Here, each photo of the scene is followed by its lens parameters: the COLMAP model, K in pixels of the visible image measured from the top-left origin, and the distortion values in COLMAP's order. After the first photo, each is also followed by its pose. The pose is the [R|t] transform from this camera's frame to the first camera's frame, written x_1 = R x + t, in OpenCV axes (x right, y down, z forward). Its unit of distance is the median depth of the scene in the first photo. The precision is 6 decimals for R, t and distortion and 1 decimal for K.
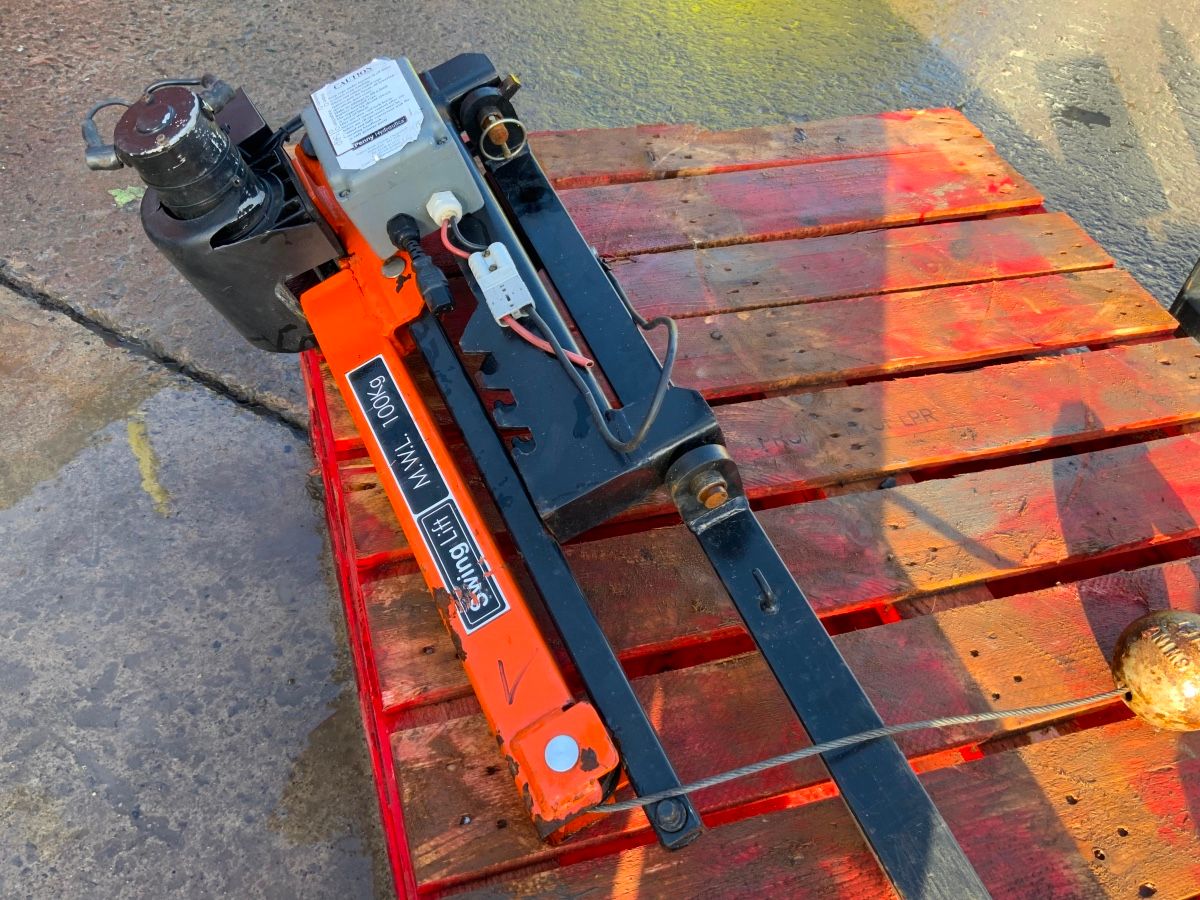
lens RADIAL K [[1009.0, 0, 600.0], [0, 1009.0, 450.0], [0, 0, 1]] dist [0.008843, -0.005908]
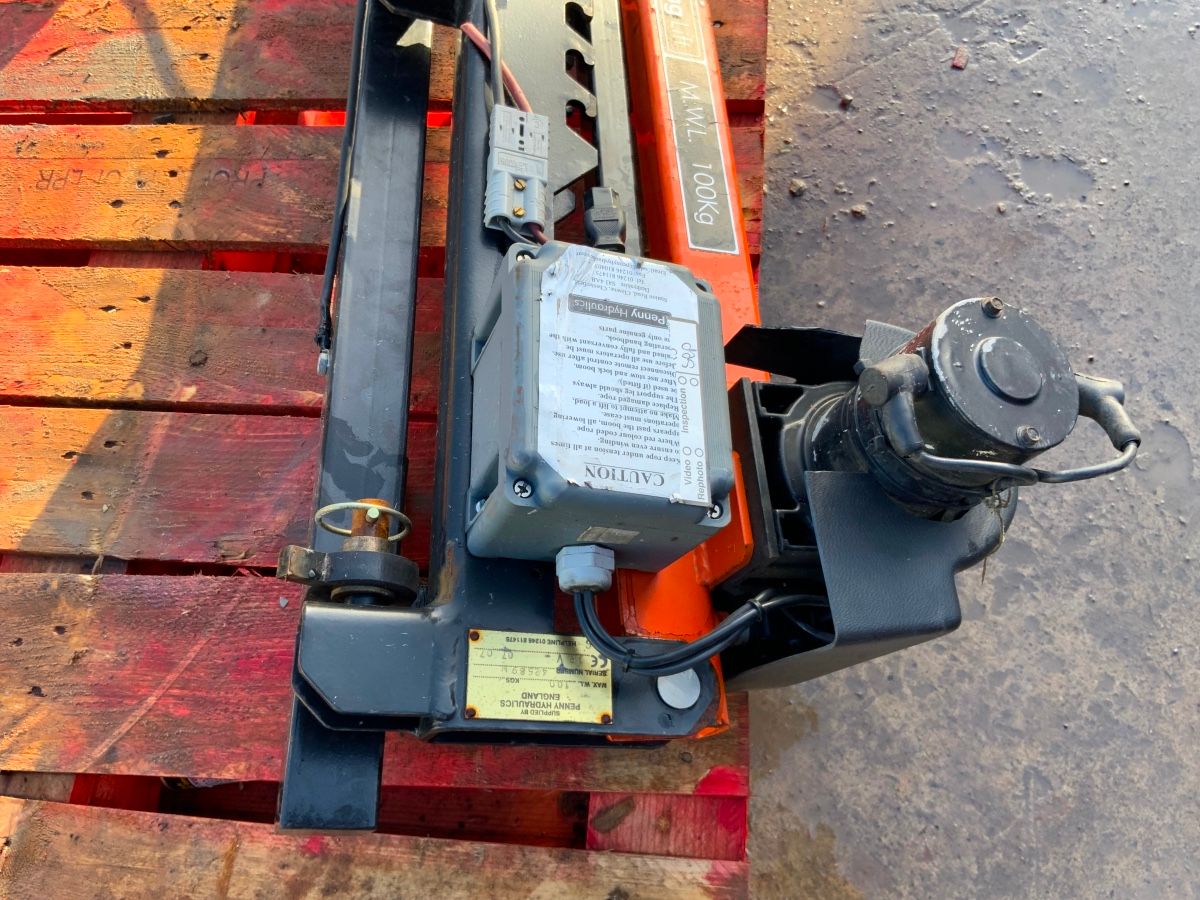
lens RADIAL K [[1009.0, 0, 600.0], [0, 1009.0, 450.0], [0, 0, 1]] dist [0.008843, -0.005908]
pose [[-0.923411, -0.368942, 0.105803, -0.207443], [0.267882, -0.422107, 0.866063, -0.586797], [-0.274867, 0.828075, 0.488611, 0.559076]]
